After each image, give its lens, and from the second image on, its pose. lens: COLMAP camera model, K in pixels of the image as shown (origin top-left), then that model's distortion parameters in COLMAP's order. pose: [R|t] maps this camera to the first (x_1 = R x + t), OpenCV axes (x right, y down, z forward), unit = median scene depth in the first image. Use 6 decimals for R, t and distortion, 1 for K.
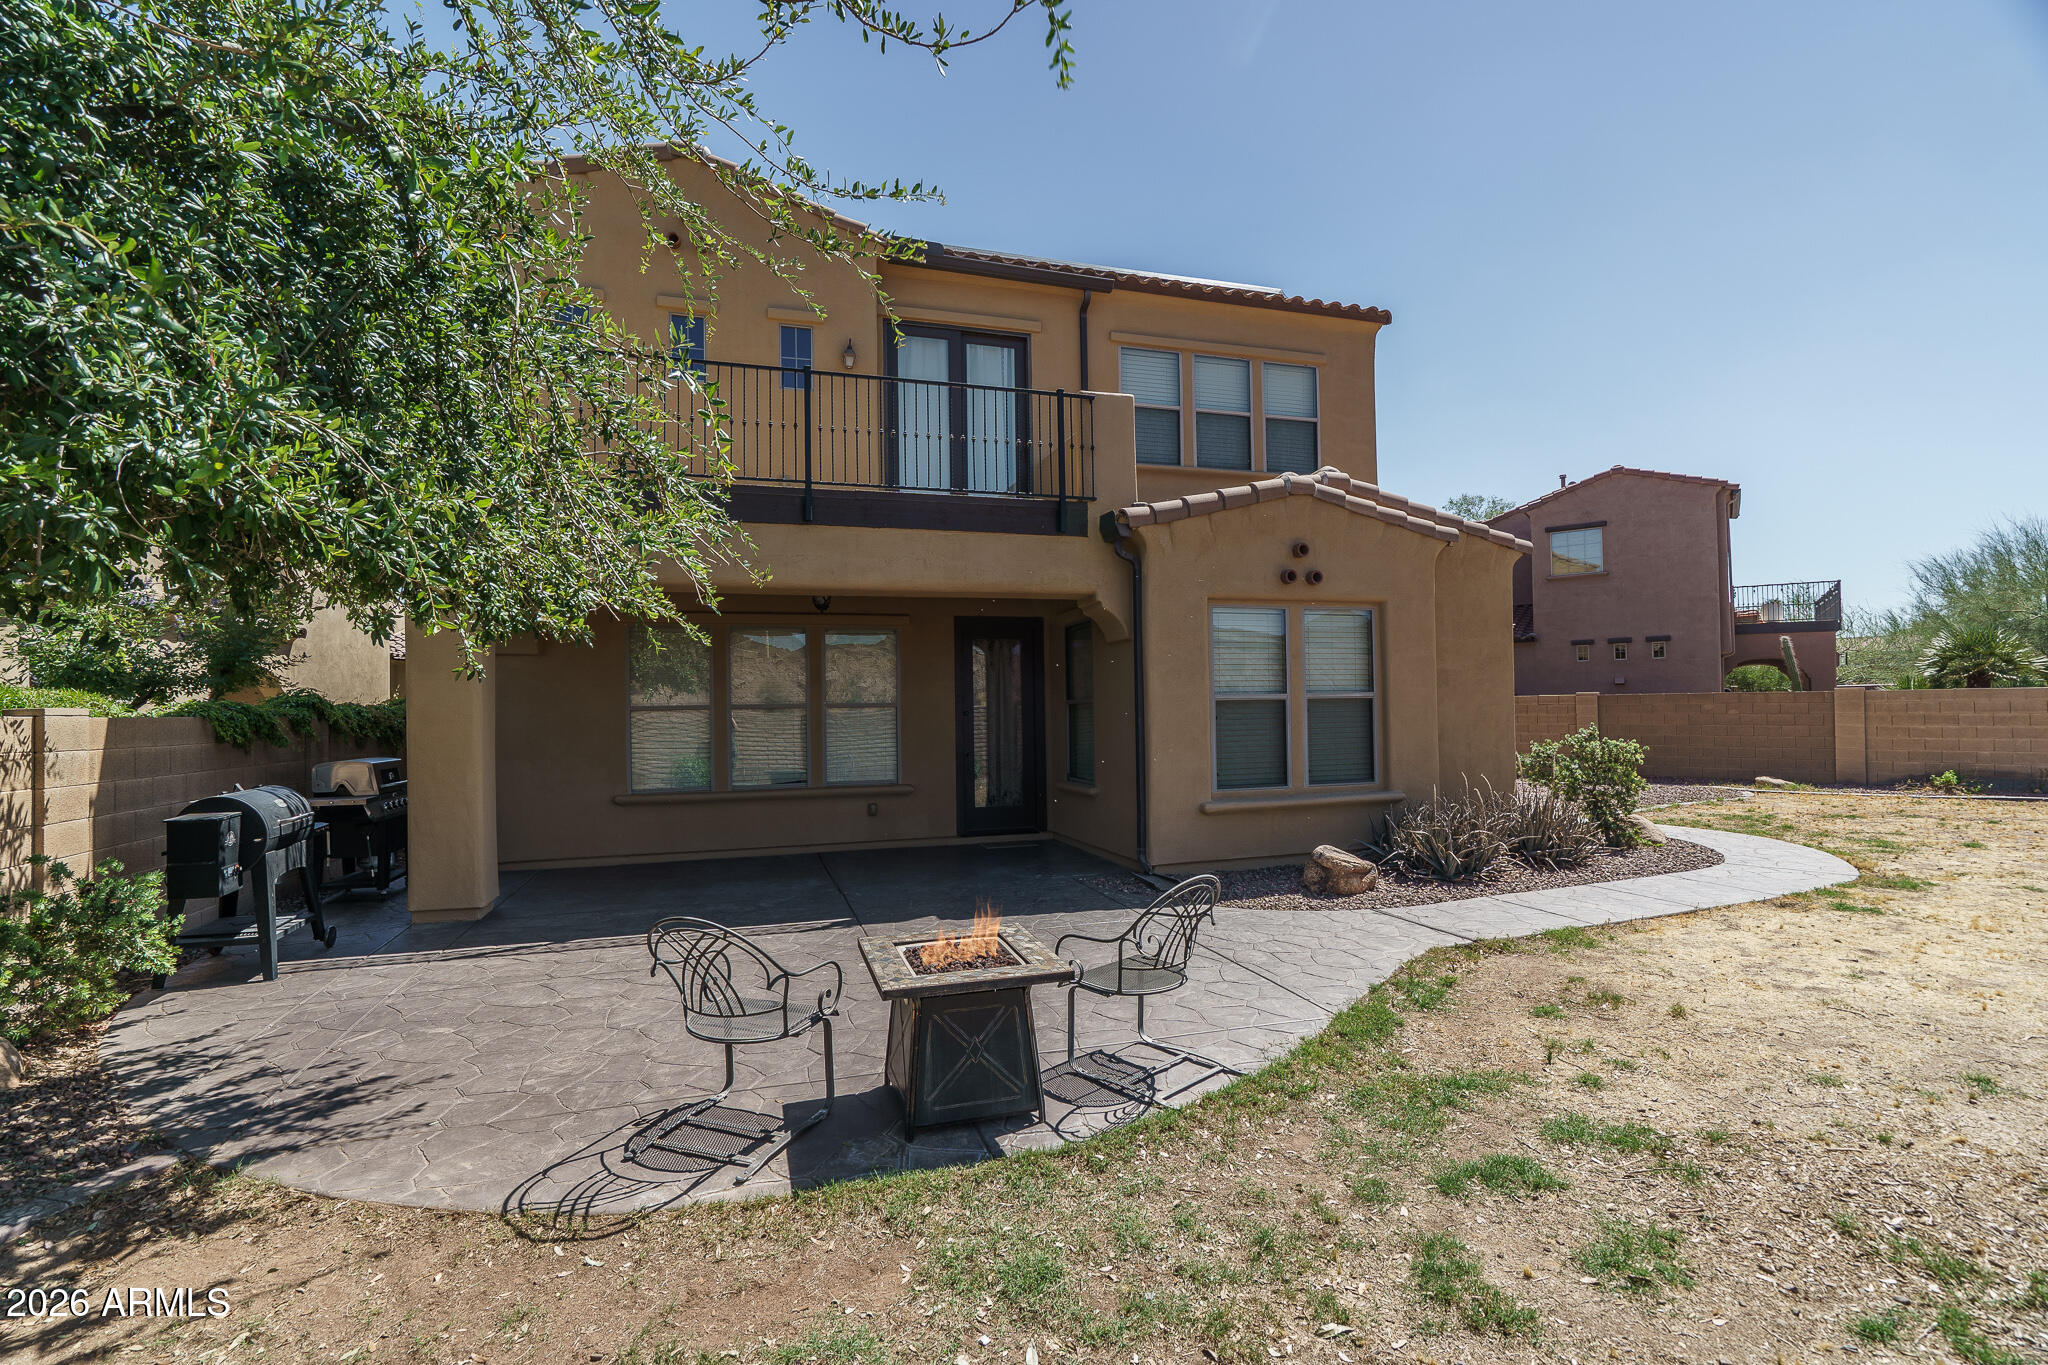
lens RADIAL K [[923.0, 0, 1016.0], [0, 923.0, 695.9], [0, 0, 1]] dist [-0.009676, 0.004721]
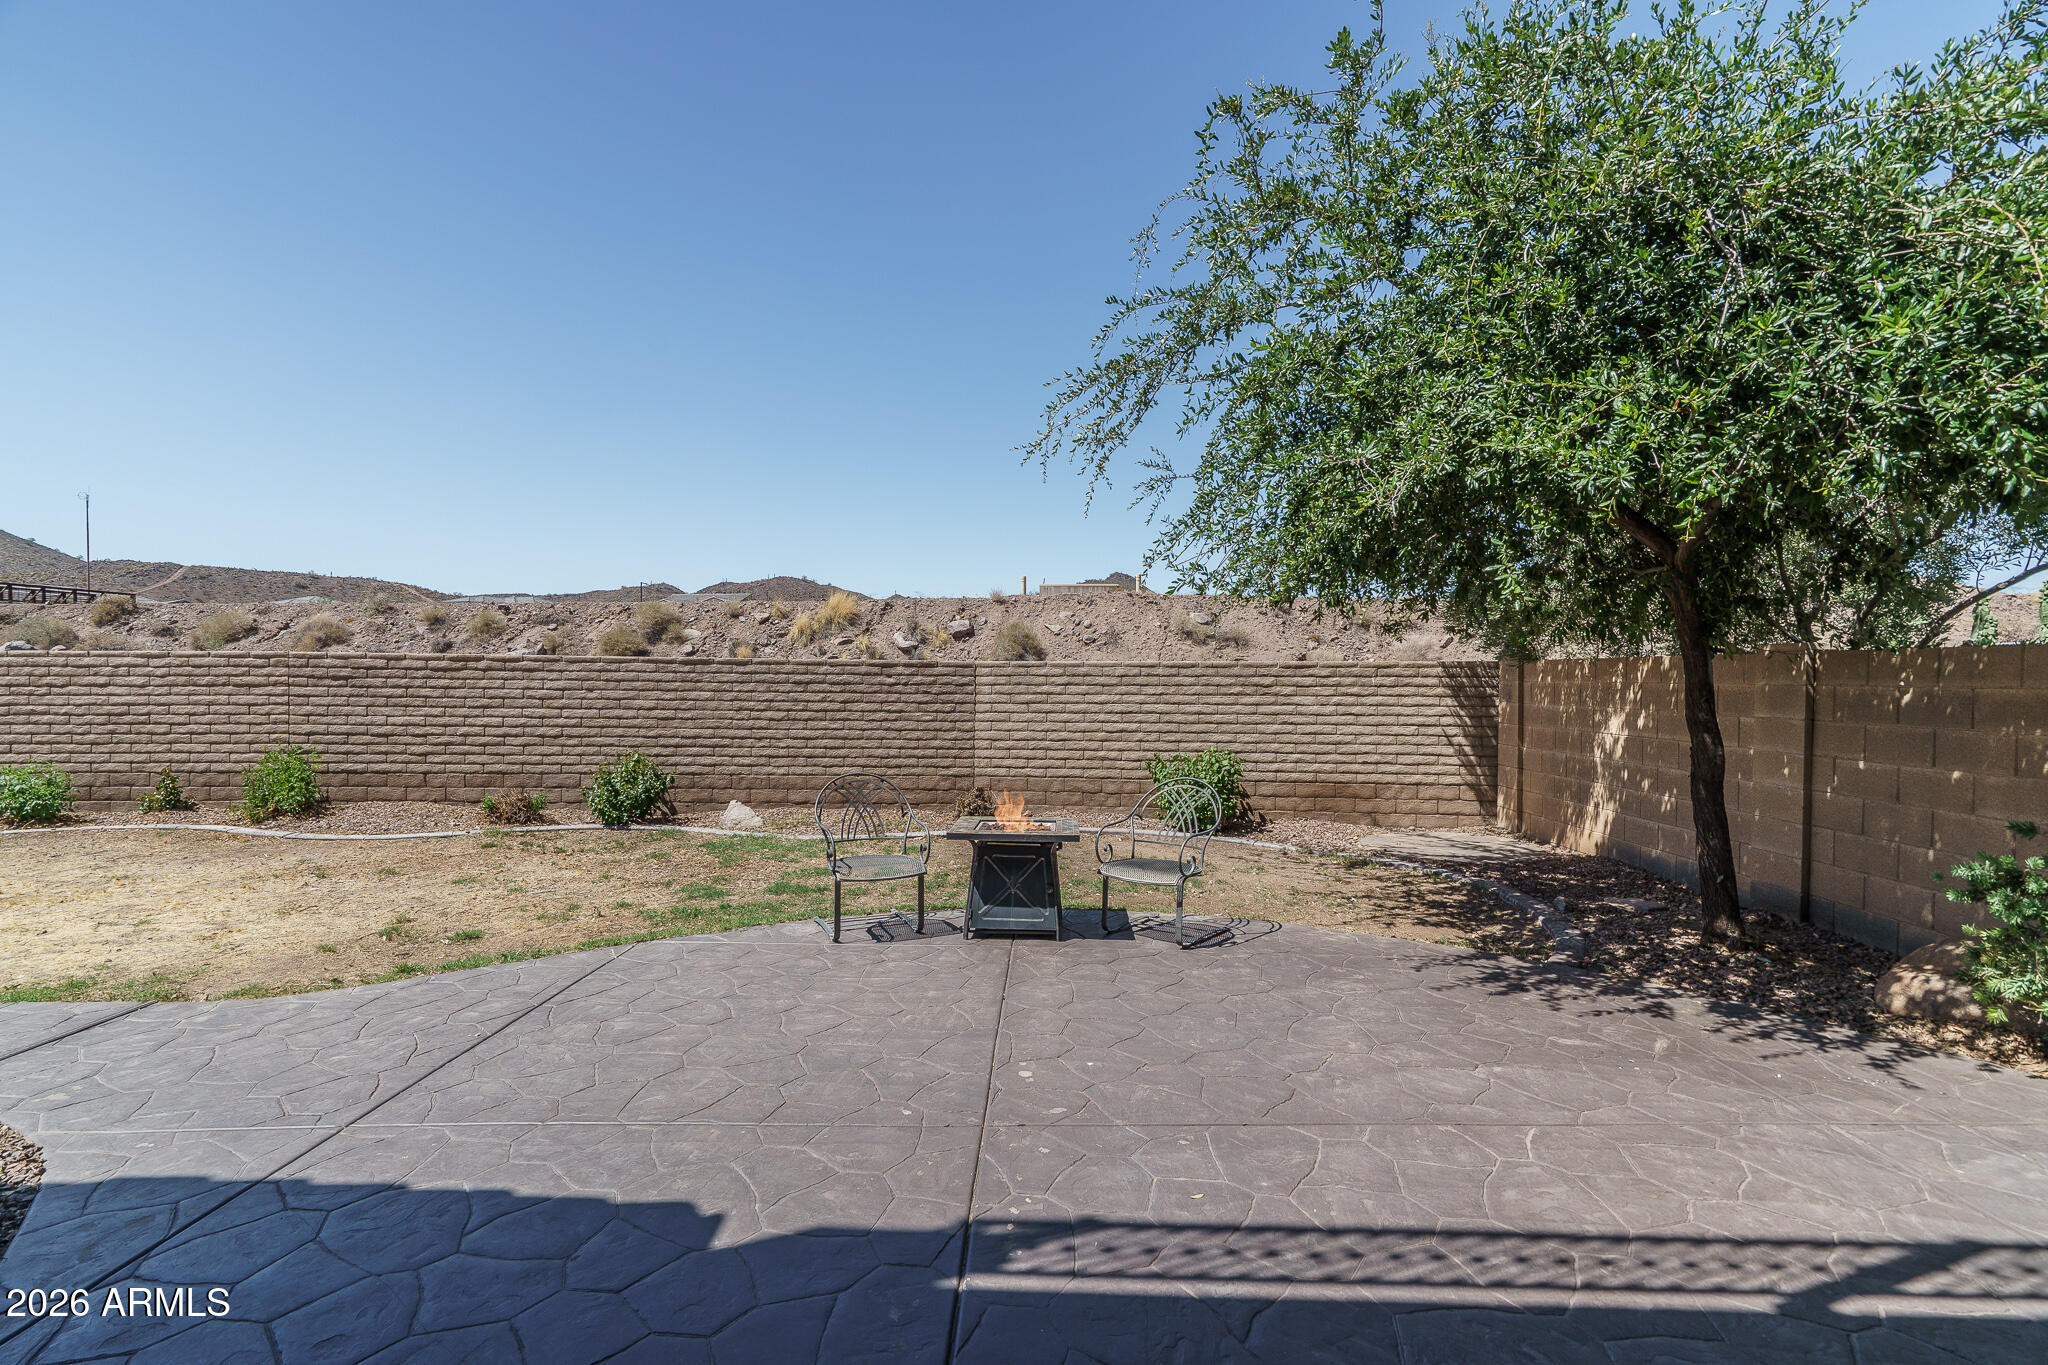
lens RADIAL K [[923.0, 0, 1016.0], [0, 923.0, 695.9], [0, 0, 1]] dist [-0.009676, 0.004721]
pose [[-0.944939, 0.007117, 0.327170, -0.517535], [0.008717, 0.999956, 0.003425, 0.060979], [-0.327131, 0.006088, -0.944959, 2.250981]]
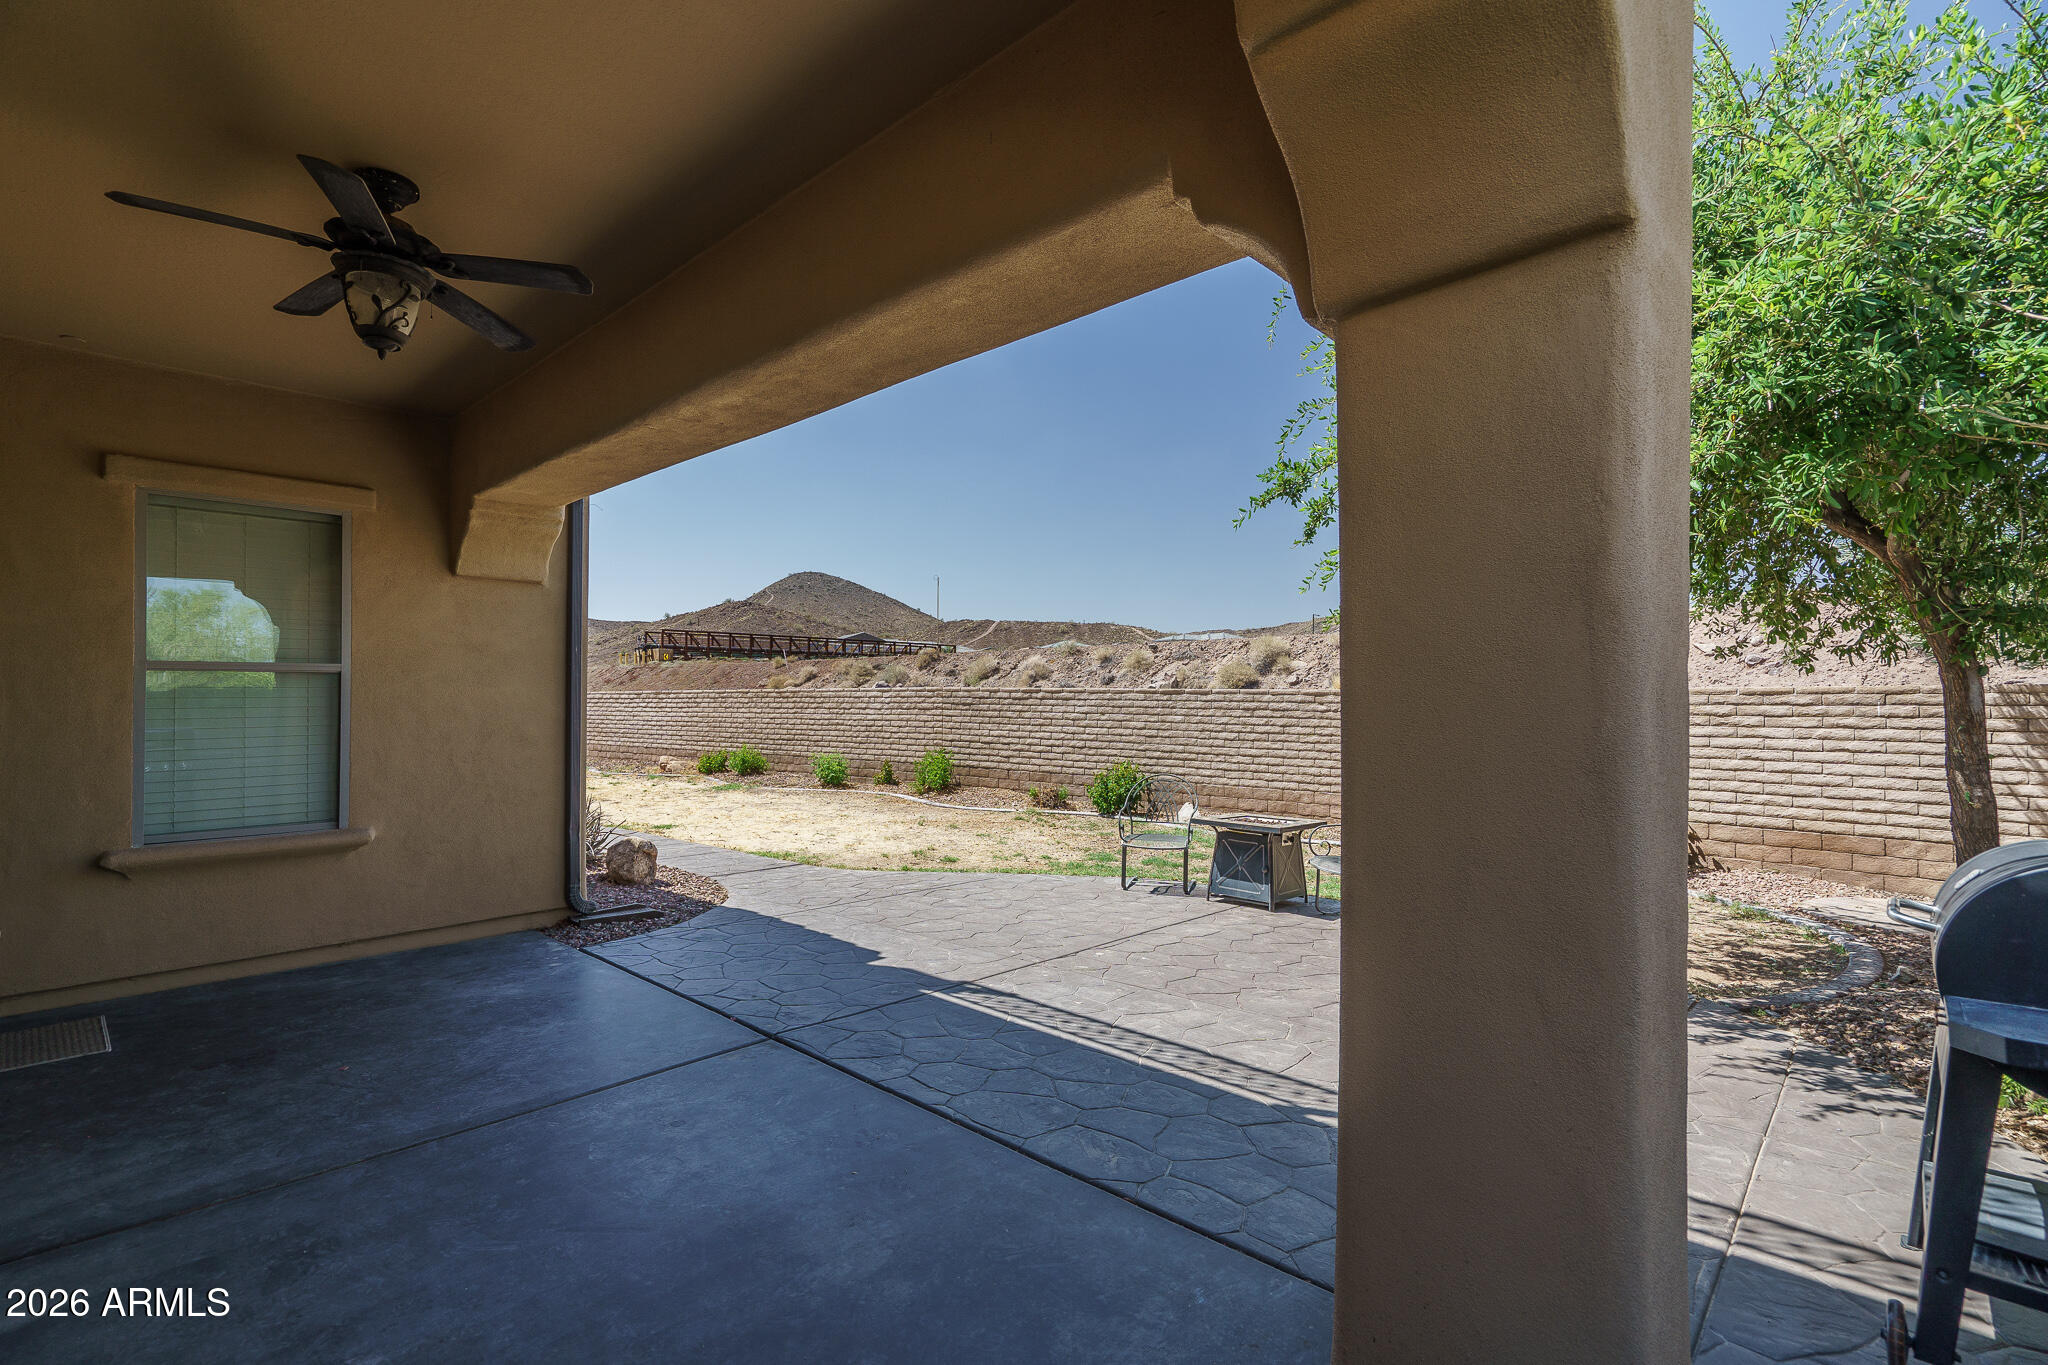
lens RADIAL K [[932.8, 0, 1018.6], [0, 932.8, 692.0], [0, 0, 1]] dist [-0.002463, 0.000210]
pose [[-0.501177, 0.024401, 0.865001, -1.384778], [-0.007413, 0.999445, -0.032488, 0.076579], [-0.865313, -0.022694, -0.500718, 2.238595]]
